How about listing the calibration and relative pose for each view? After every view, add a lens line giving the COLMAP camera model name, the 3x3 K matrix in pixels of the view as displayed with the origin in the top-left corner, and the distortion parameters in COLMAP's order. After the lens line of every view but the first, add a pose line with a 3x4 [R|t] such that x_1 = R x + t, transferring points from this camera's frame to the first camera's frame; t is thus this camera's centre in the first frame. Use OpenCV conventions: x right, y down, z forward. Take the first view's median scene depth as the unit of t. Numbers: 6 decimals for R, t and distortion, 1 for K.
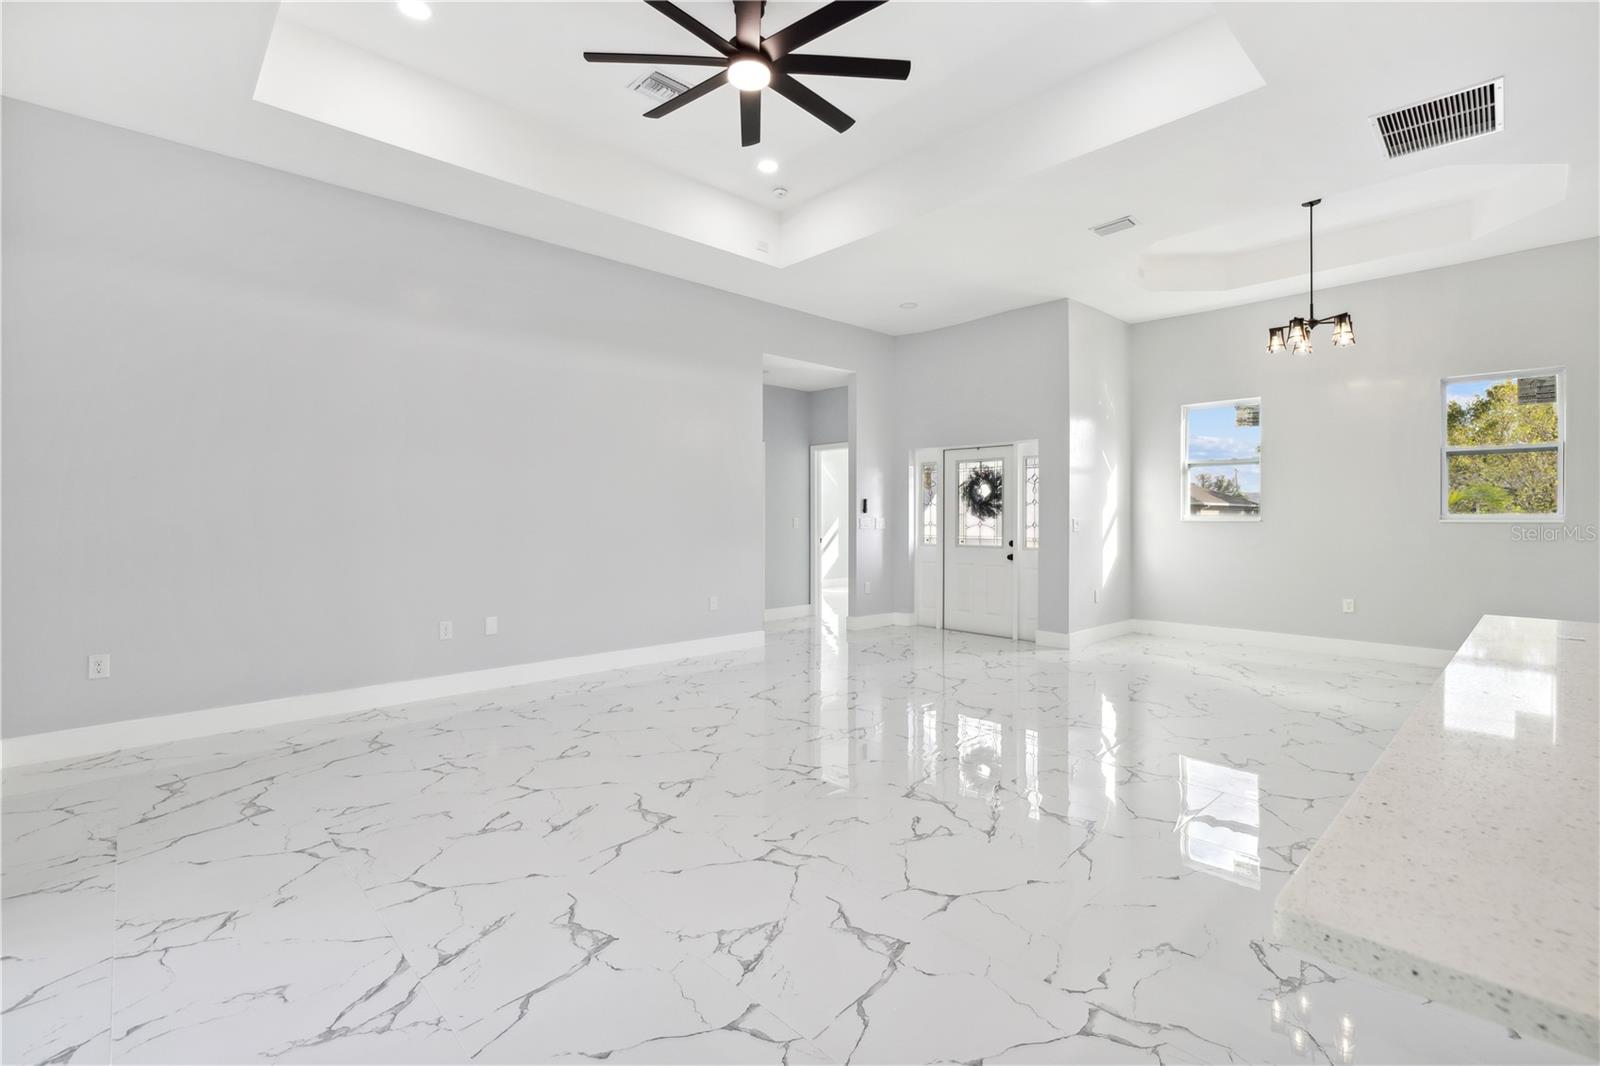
lens RADIAL K [[718.7, 0, 797.2], [0, 718.7, 518.2], [0, 0, 1]] dist [-0.007800, 0.000852]
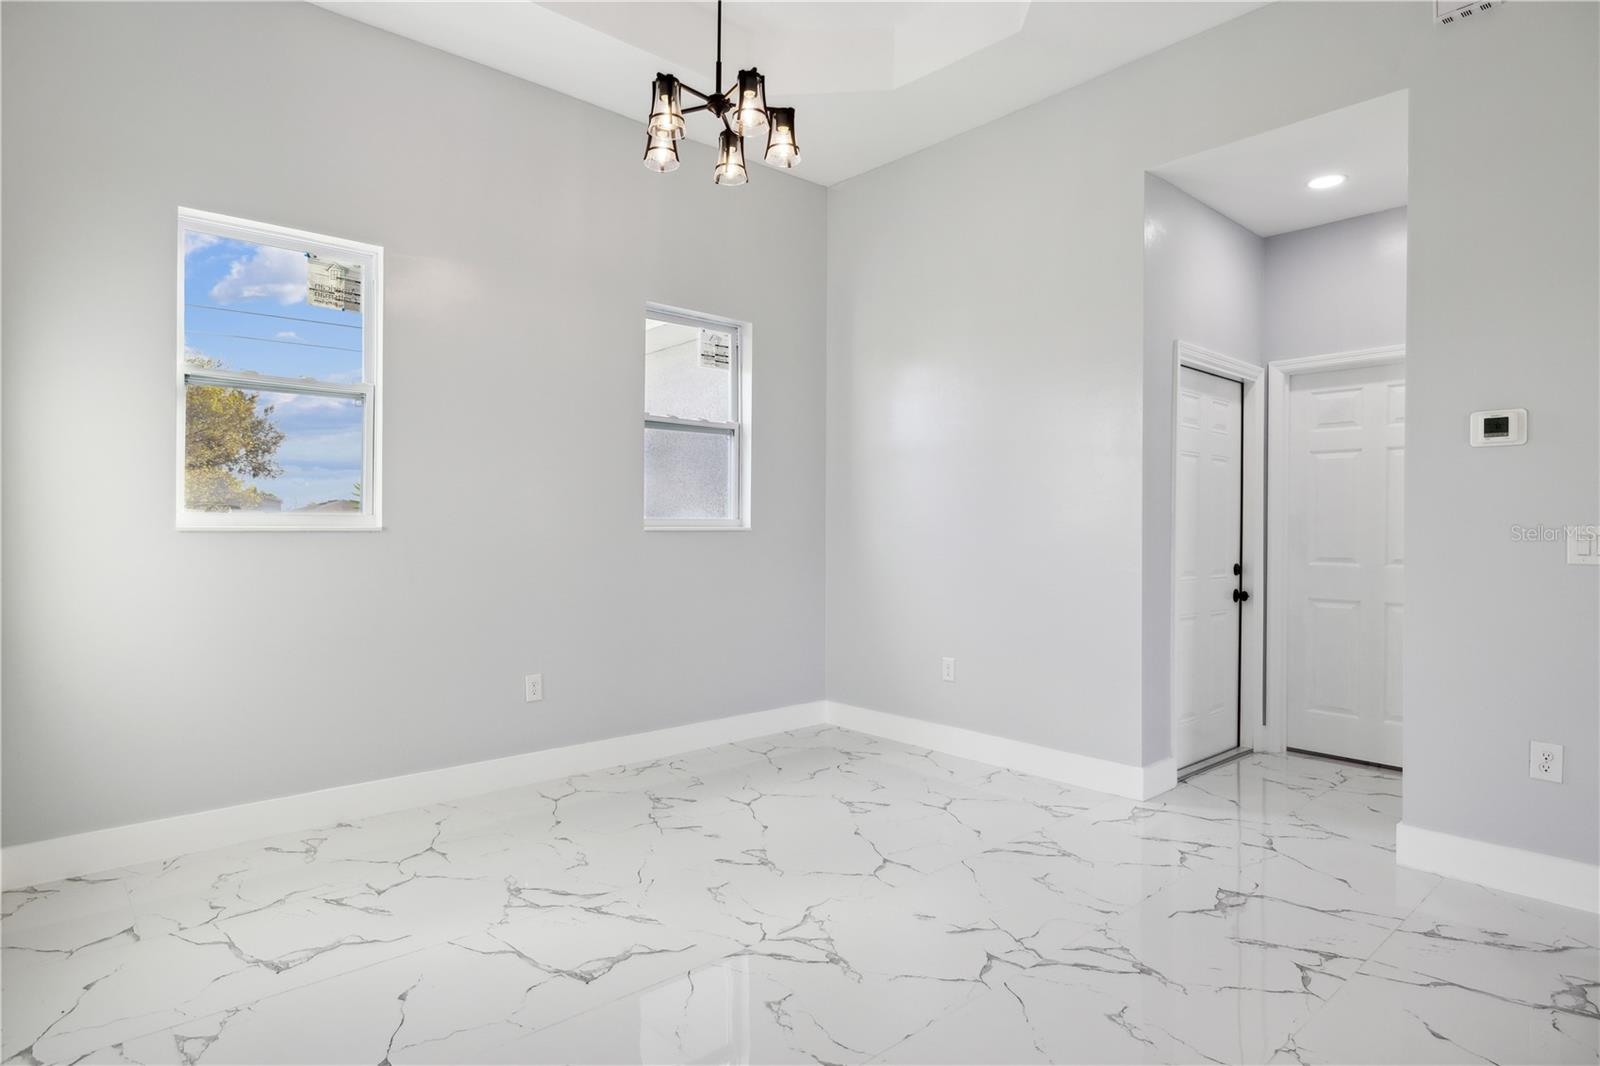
lens RADIAL K [[863.3, 0, 795.6], [0, 863.3, 532.6], [0, 0, 1]] dist [-0.005788, 0.000113]
pose [[0.030014, -0.006222, 0.999530, 0.115542], [-0.000437, 0.999980, 0.006238, 0.002434], [-0.999549, -0.000624, 0.030011, 0.675602]]
